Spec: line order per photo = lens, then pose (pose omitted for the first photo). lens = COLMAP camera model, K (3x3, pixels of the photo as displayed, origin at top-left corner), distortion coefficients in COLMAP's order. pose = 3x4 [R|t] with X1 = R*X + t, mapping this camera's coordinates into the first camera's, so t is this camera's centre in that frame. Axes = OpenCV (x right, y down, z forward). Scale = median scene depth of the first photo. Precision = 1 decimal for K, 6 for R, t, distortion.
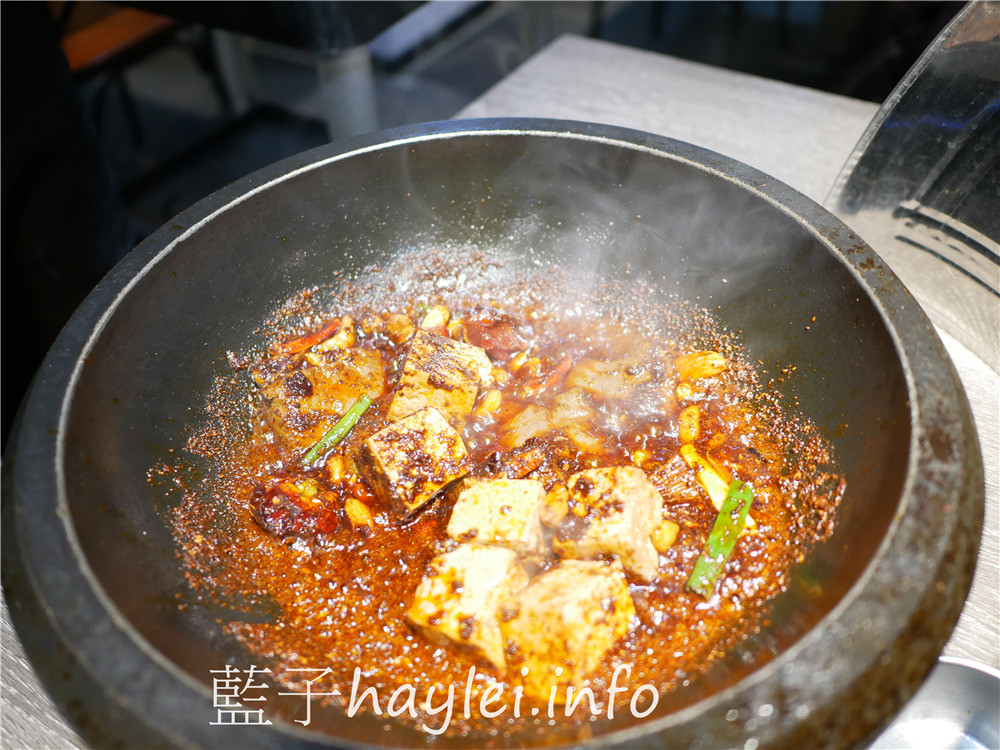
lens RADIAL K [[853.1, 0, 500.7], [0, 853.1, 371.7], [0, 0, 1]] dist [-0.027313, 0.014846]
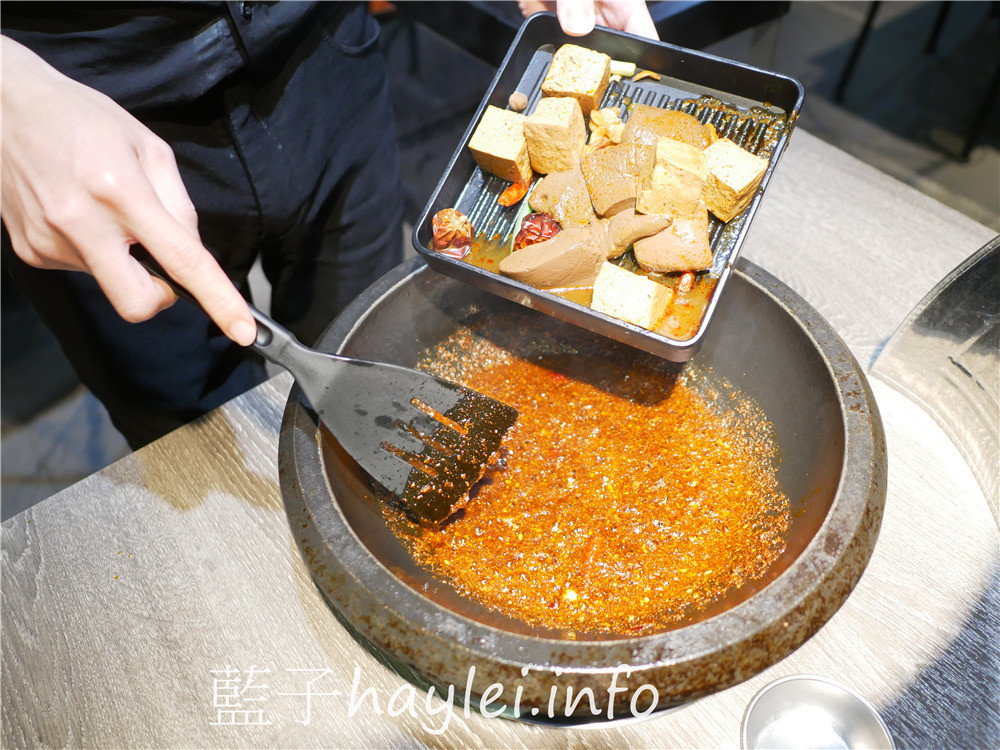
lens RADIAL K [[853.1, 0, 500.7], [0, 853.1, 371.7], [0, 0, 1]] dist [-0.027313, 0.014846]
pose [[0.942221, 0.244961, -0.228505, 0.218824], [-0.227759, 0.968645, 0.099259, -0.227016], [0.245655, -0.041480, 0.968469, -0.624857]]
